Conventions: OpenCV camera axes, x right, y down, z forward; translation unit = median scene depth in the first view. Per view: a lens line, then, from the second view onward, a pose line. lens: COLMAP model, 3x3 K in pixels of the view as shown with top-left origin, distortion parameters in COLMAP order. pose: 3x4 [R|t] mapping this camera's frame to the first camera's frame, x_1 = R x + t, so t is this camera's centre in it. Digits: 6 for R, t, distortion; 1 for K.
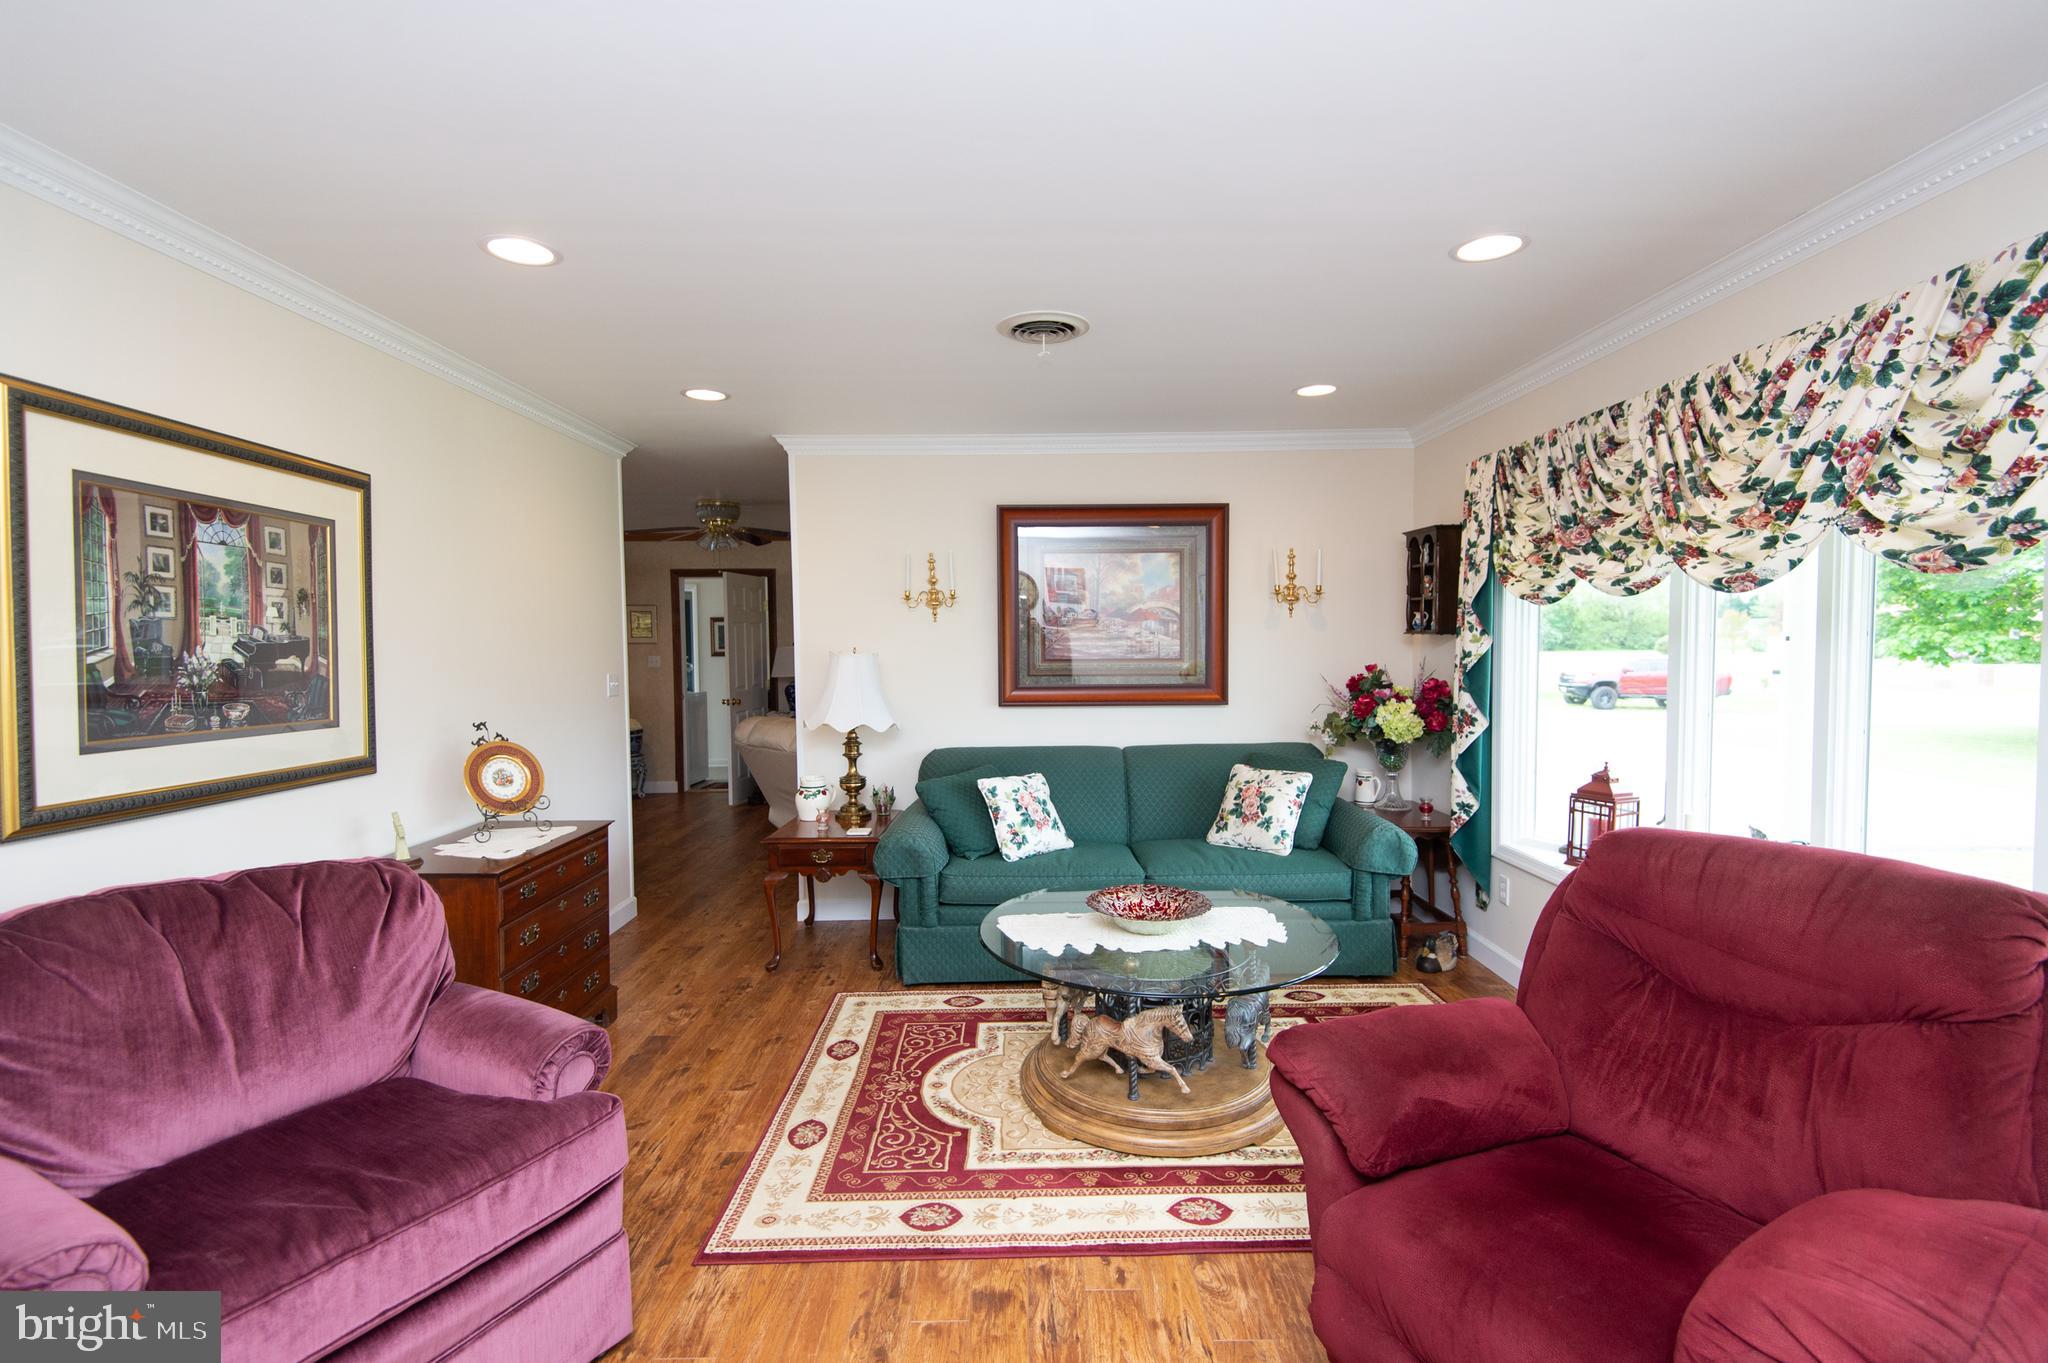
lens RADIAL K [[916.4, 0, 1027.0], [0, 916.4, 680.7], [0, 0, 1]] dist [0.039183, -0.026827]
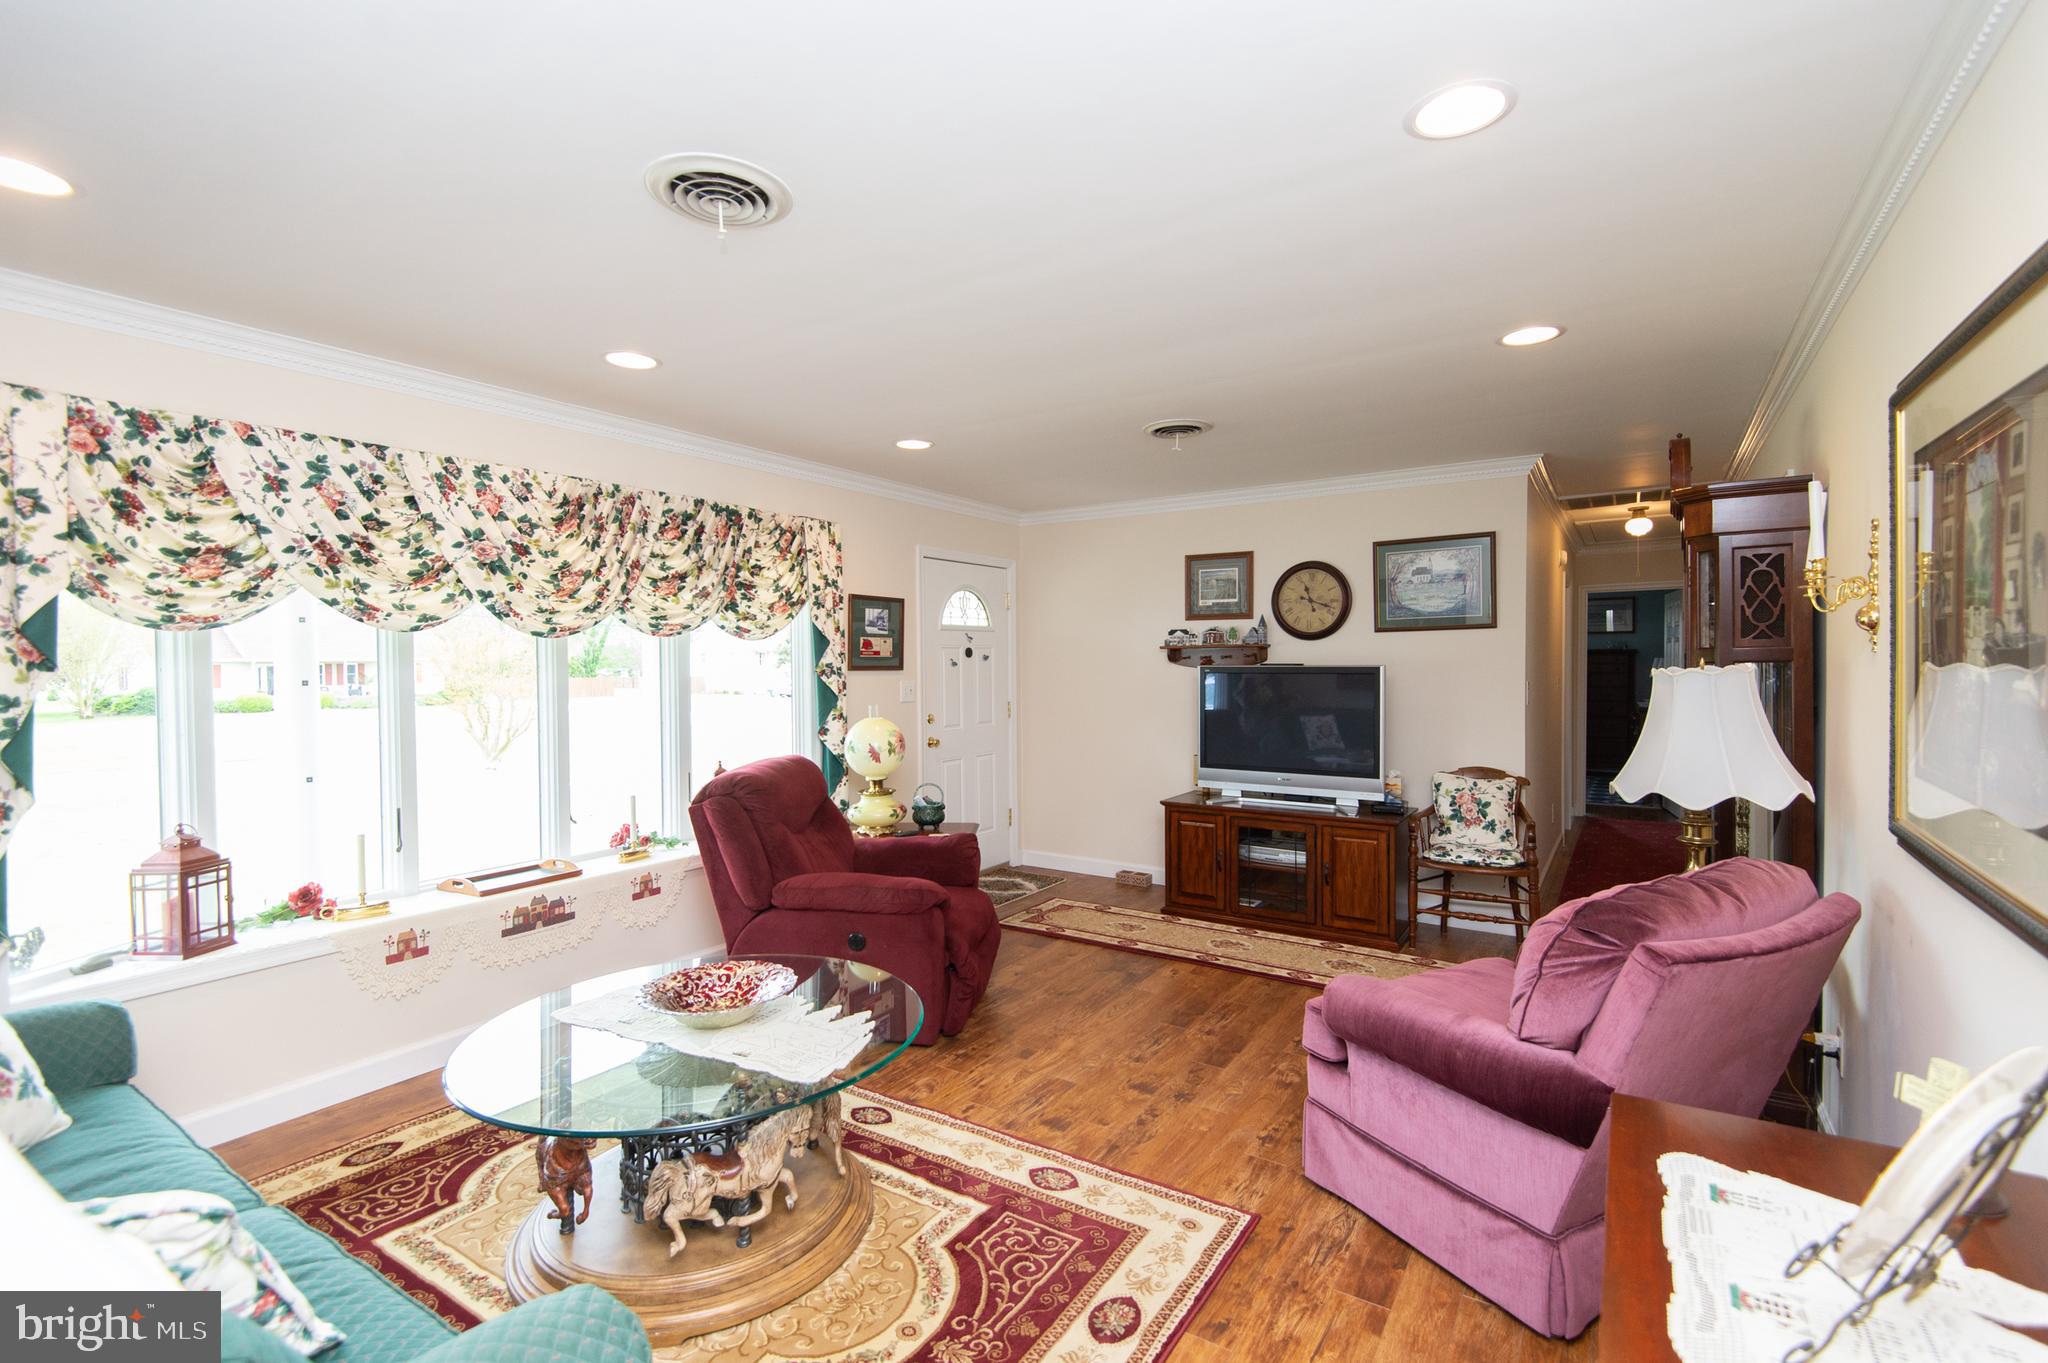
lens RADIAL K [[931.7, 0, 1024.0], [0, 931.7, 681.5], [0, 0, 1]] dist [0.039861, -0.032895]
pose [[-0.832355, 0.003636, 0.554231, -0.552349], [0.040252, 0.997734, 0.053906, -0.063576], [-0.552780, 0.067178, -0.830615, 1.508288]]
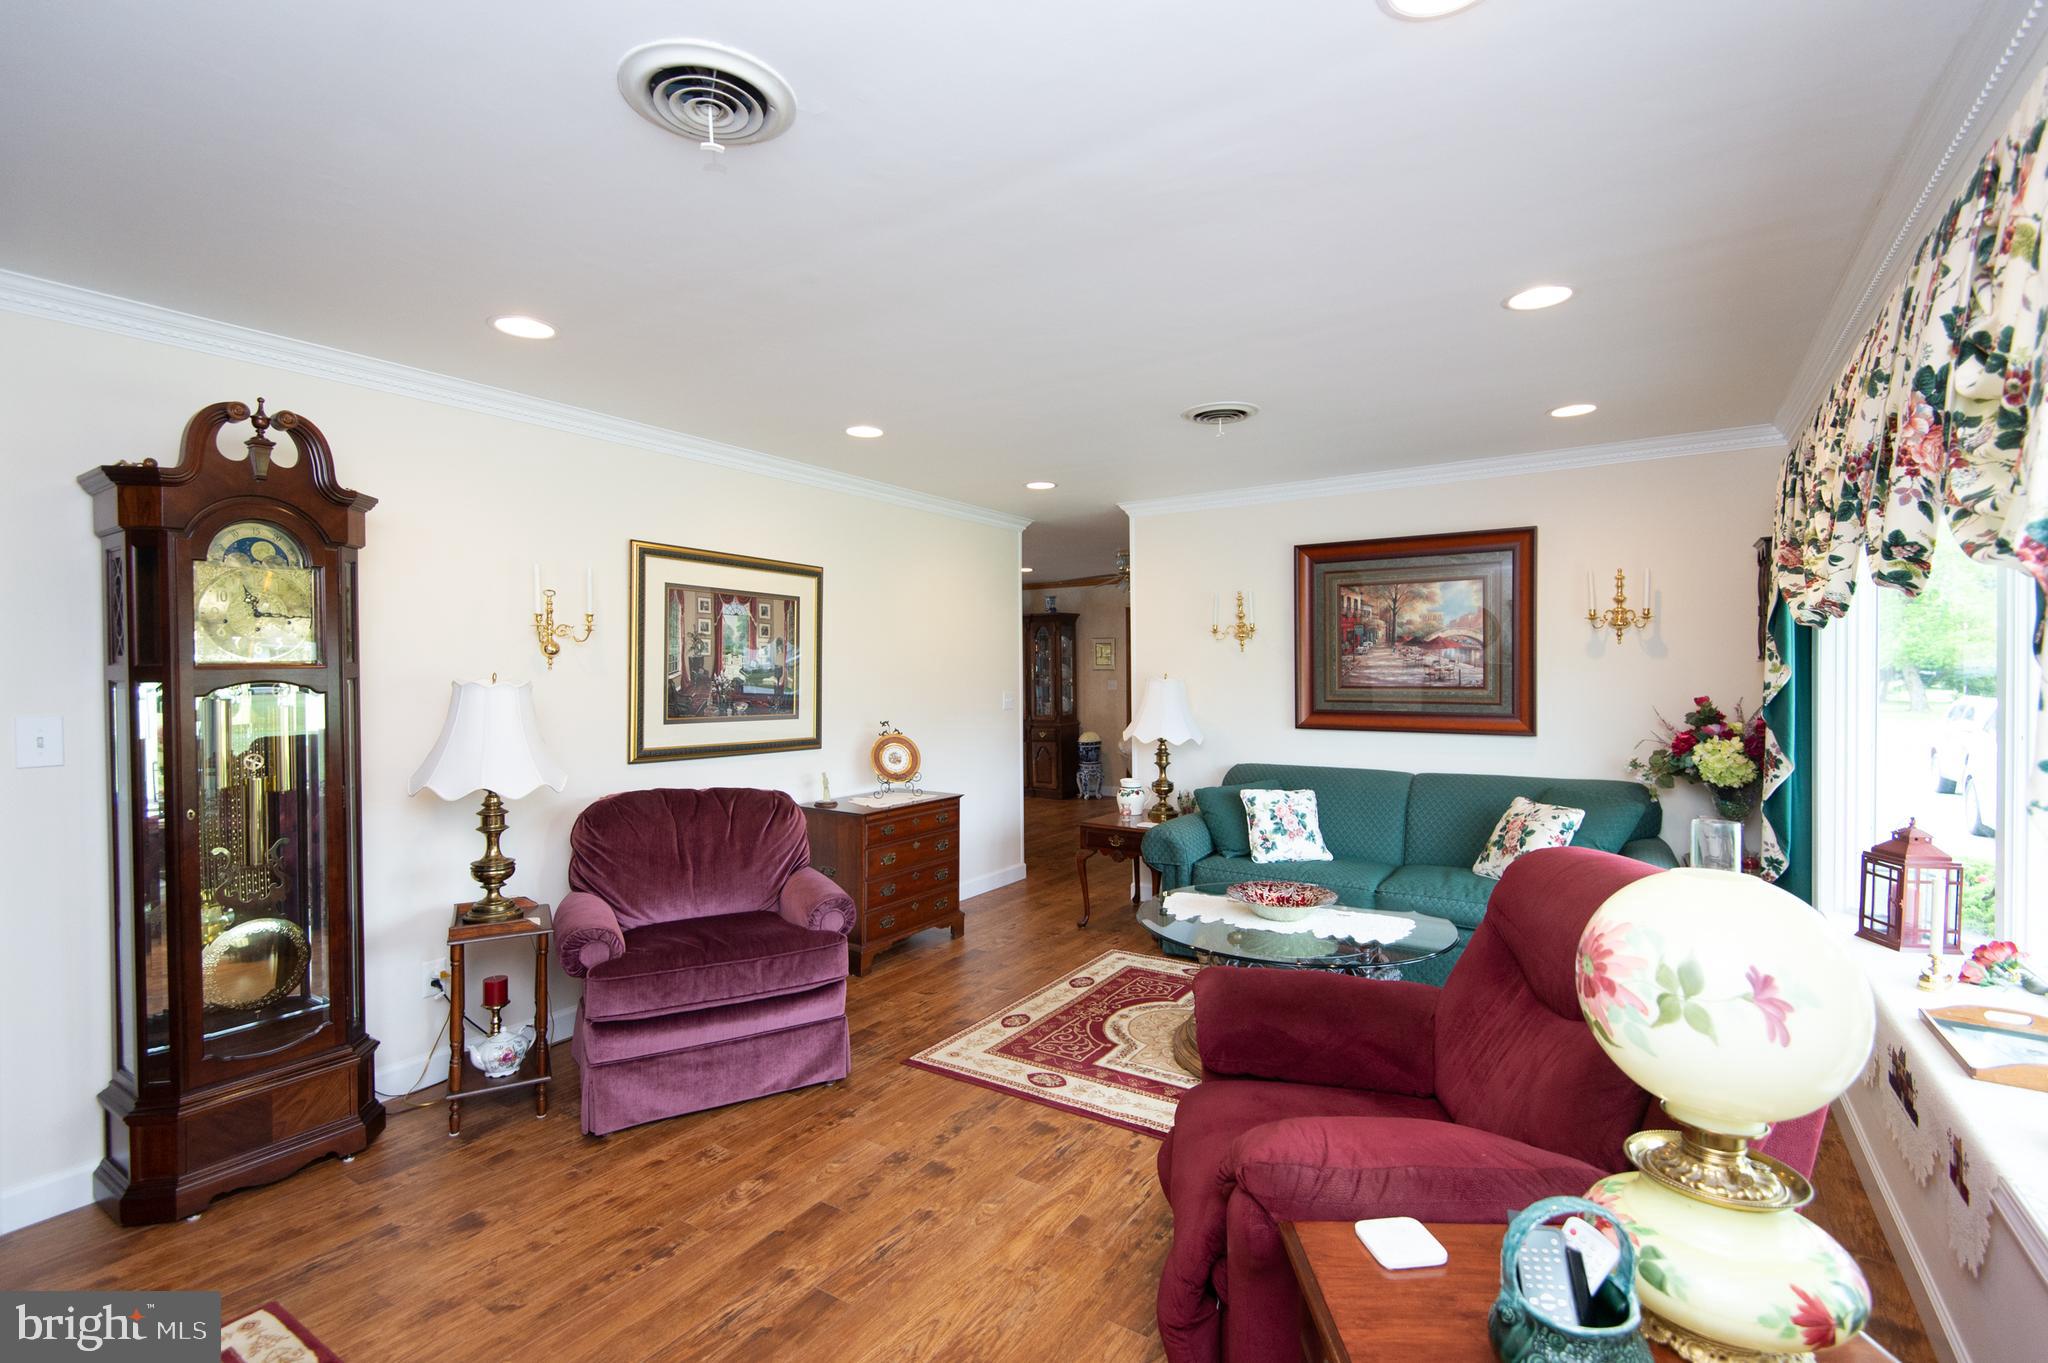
lens RADIAL K [[926.0, 0, 1028.2], [0, 926.0, 684.5], [0, 0, 1]] dist [0.036204, -0.026036]
pose [[0.830372, 0.012399, -0.557071, 0.511104], [-0.026539, 0.999498, -0.017313, 0.005166], [0.556577, 0.029161, 0.830284, -0.158292]]
